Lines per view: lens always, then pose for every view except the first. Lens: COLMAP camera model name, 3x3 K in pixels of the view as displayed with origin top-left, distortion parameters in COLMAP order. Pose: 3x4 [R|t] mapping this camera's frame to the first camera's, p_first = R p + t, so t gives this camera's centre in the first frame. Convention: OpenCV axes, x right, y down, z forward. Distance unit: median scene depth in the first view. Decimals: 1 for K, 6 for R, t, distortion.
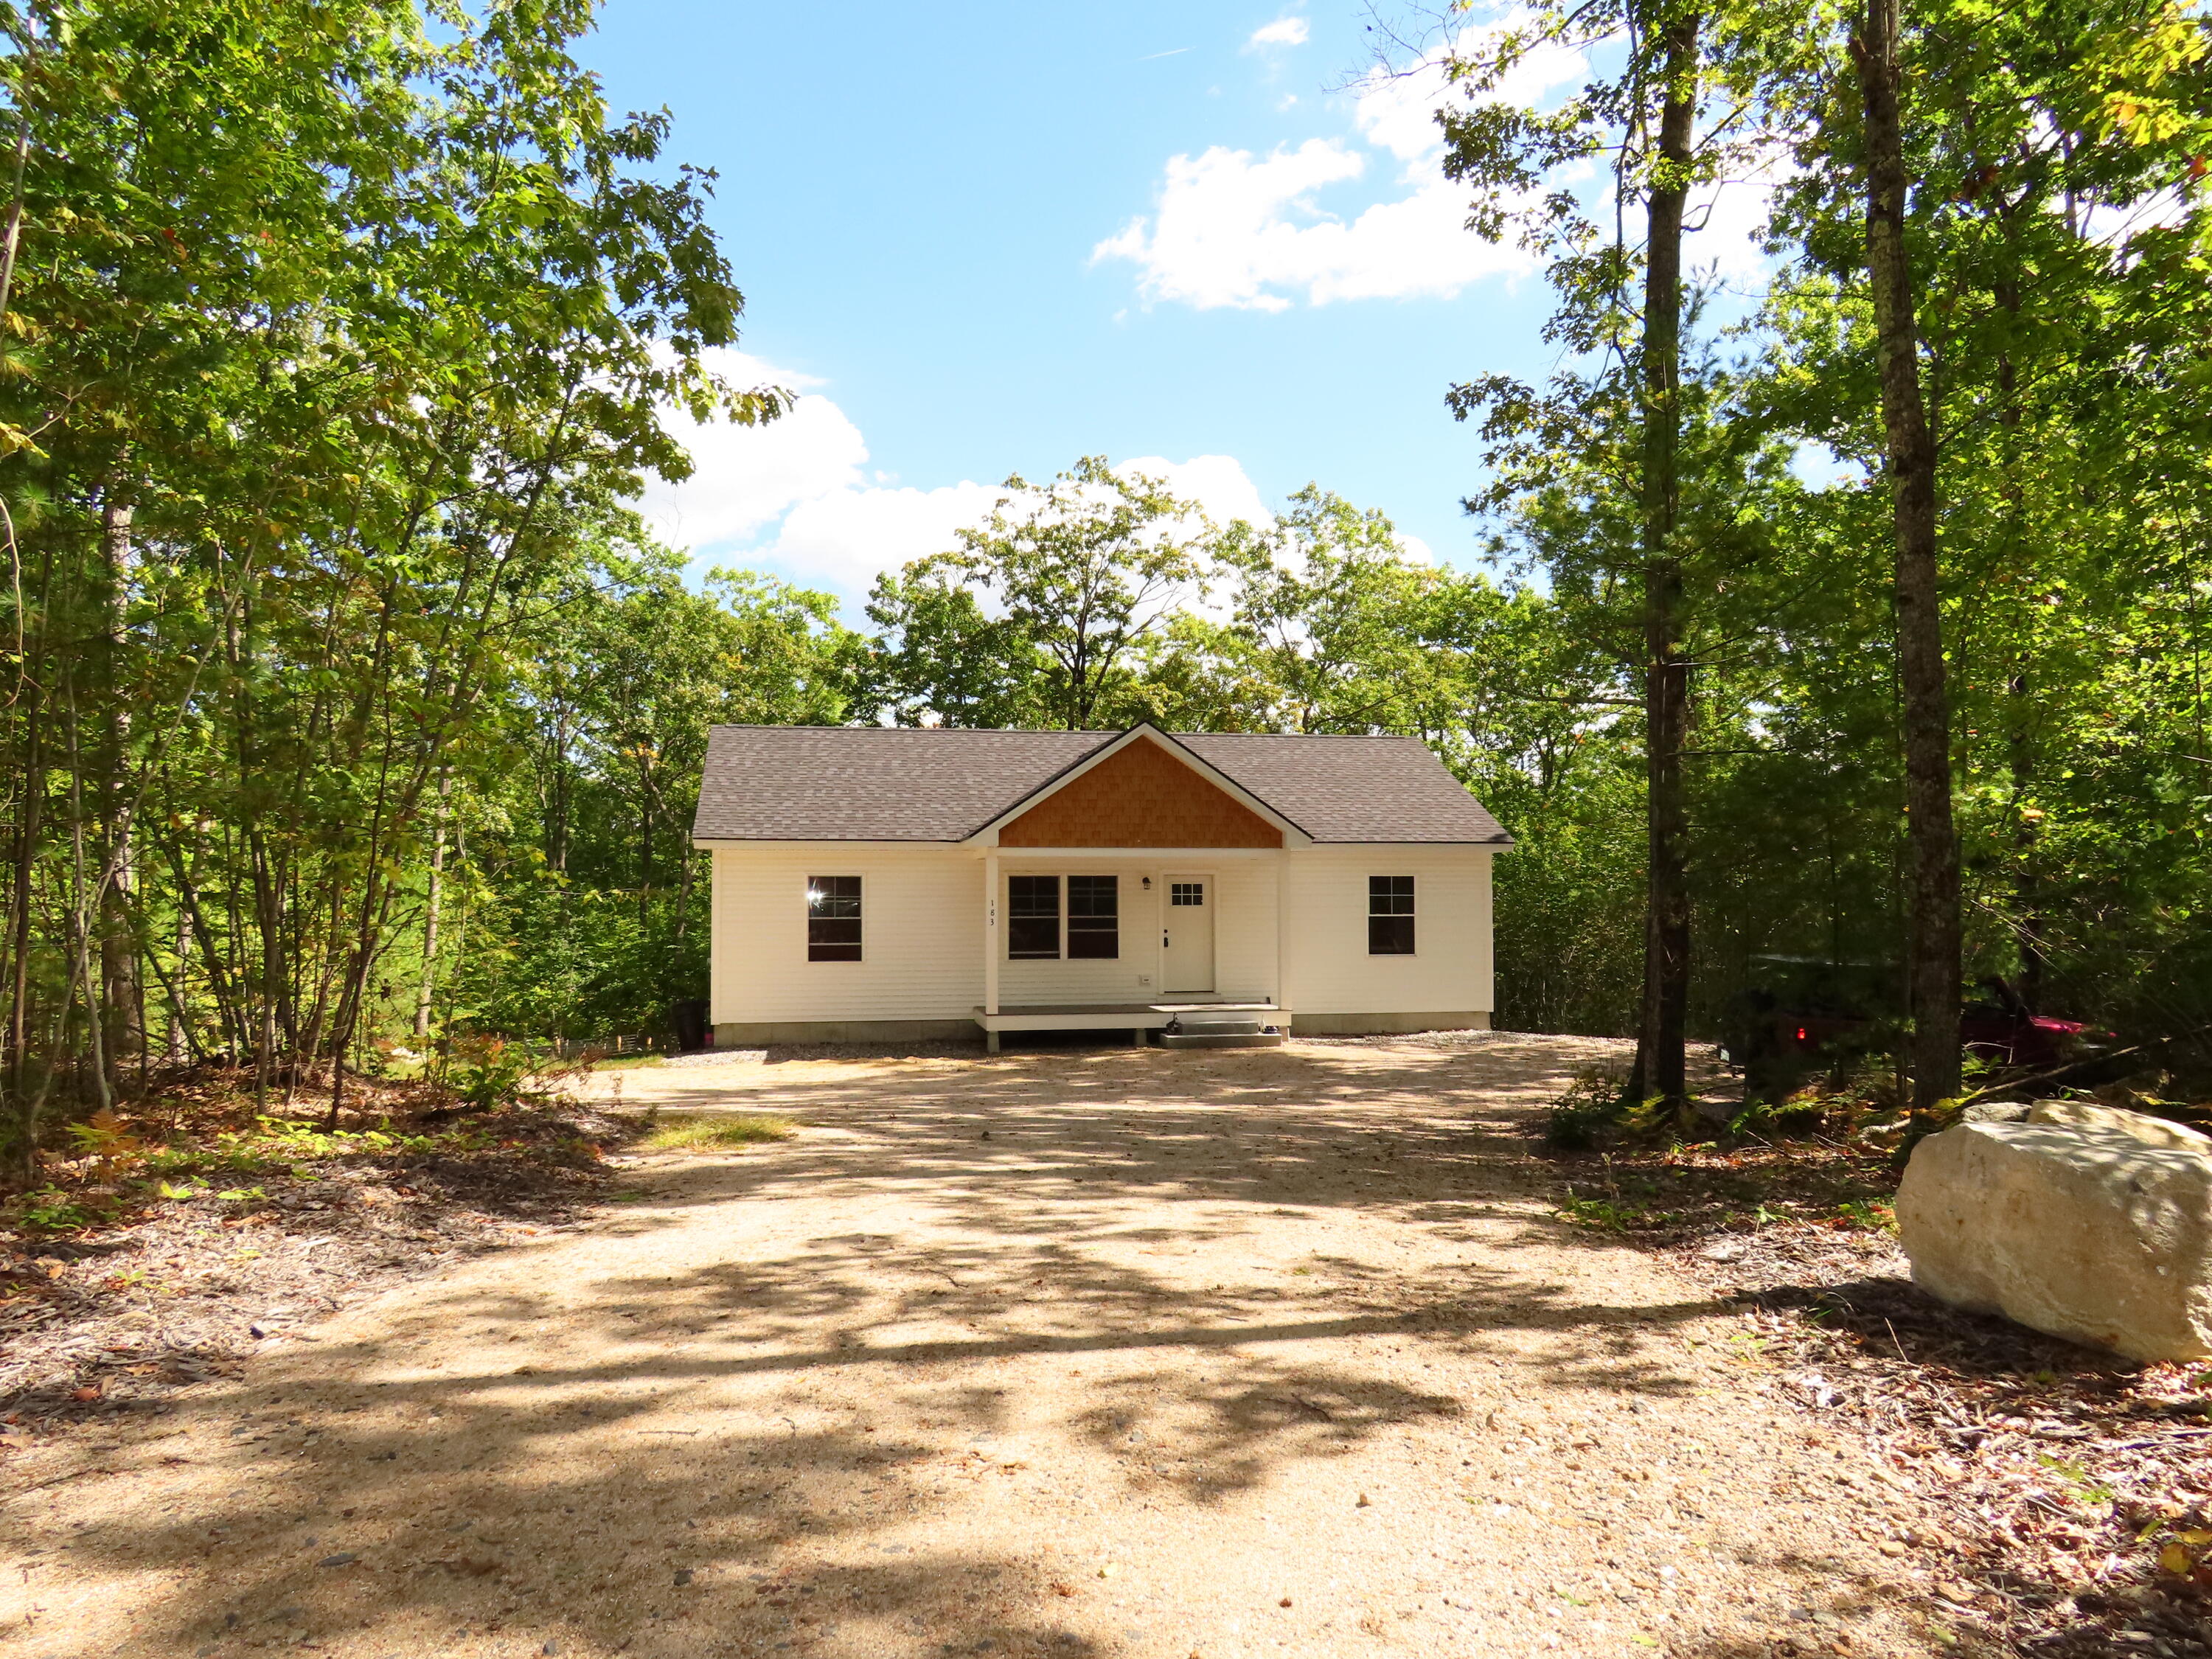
lens RADIAL K [[1667.4, 0, 1106.0], [0, 1667.4, 829.5], [0, 0, 1]] dist [0.009735, 0.002391]
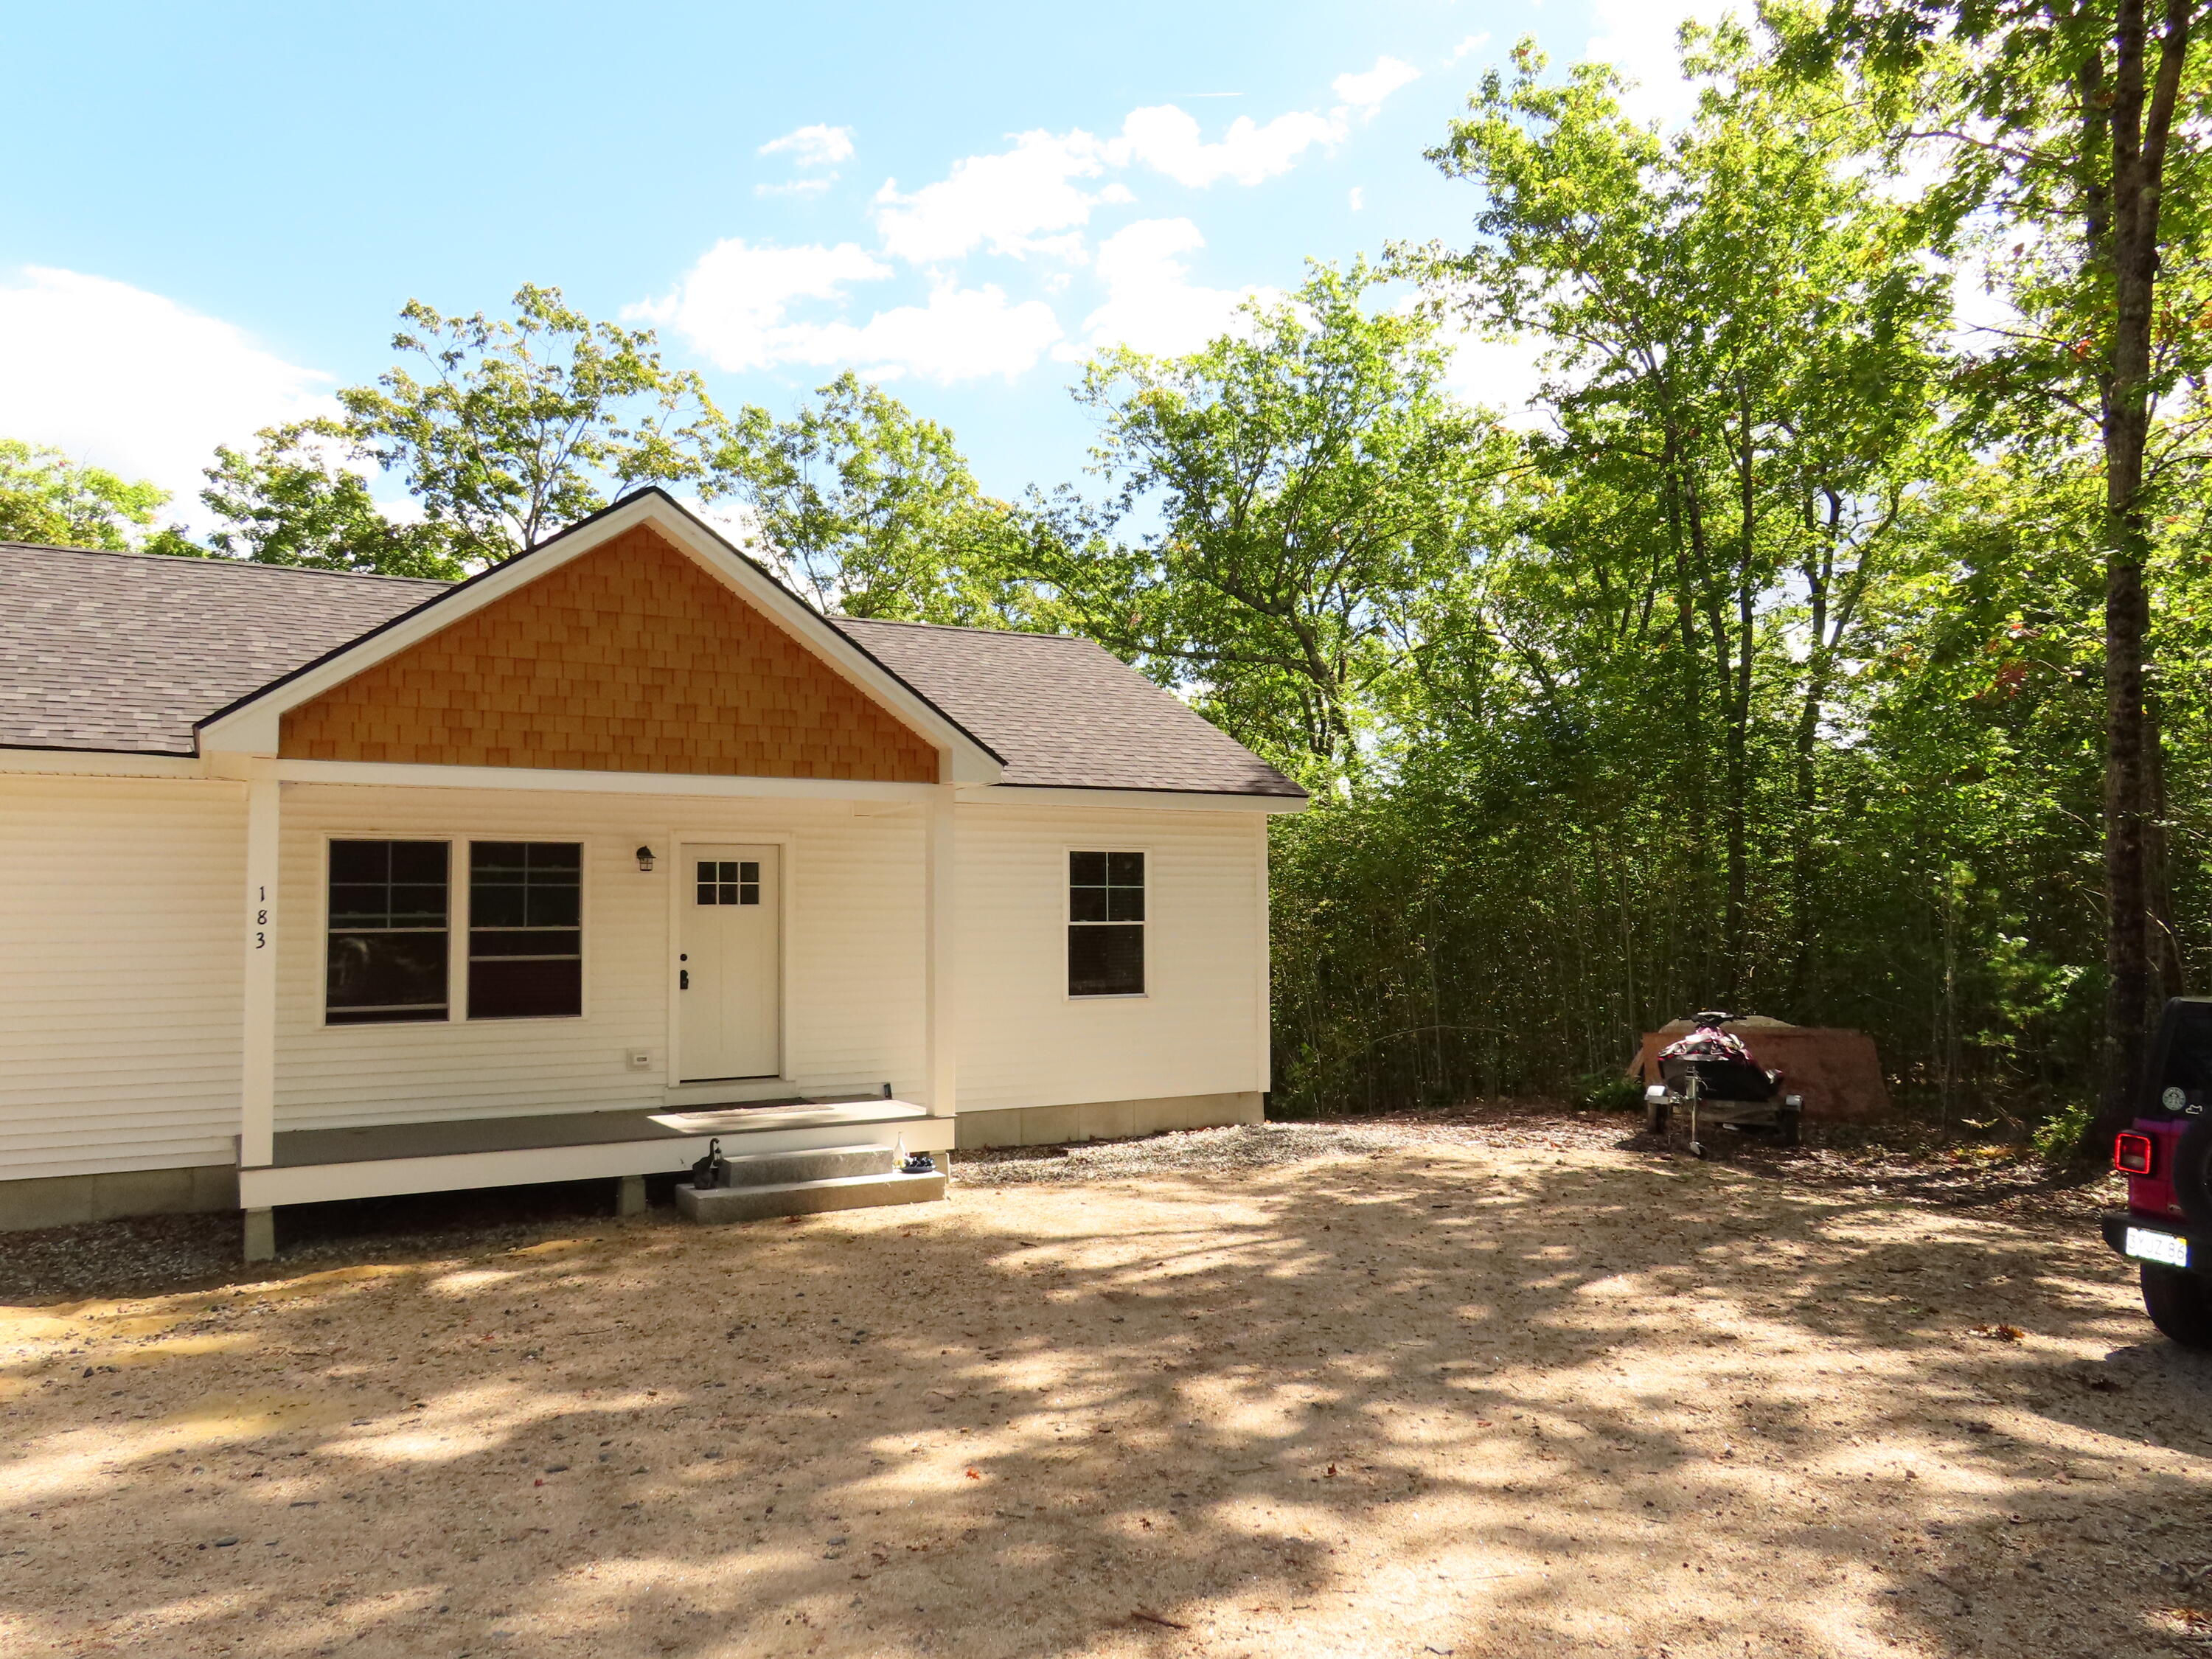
lens RADIAL K [[1667.4, 0, 1106.0], [0, 1667.4, 829.5], [0, 0, 1]] dist [0.009735, 0.002391]
pose [[0.950961, 0.012339, 0.309064, 0.001704], [-0.007583, 0.999834, -0.016584, 0.029750], [-0.309217, 0.013427, 0.950897, 0.481528]]
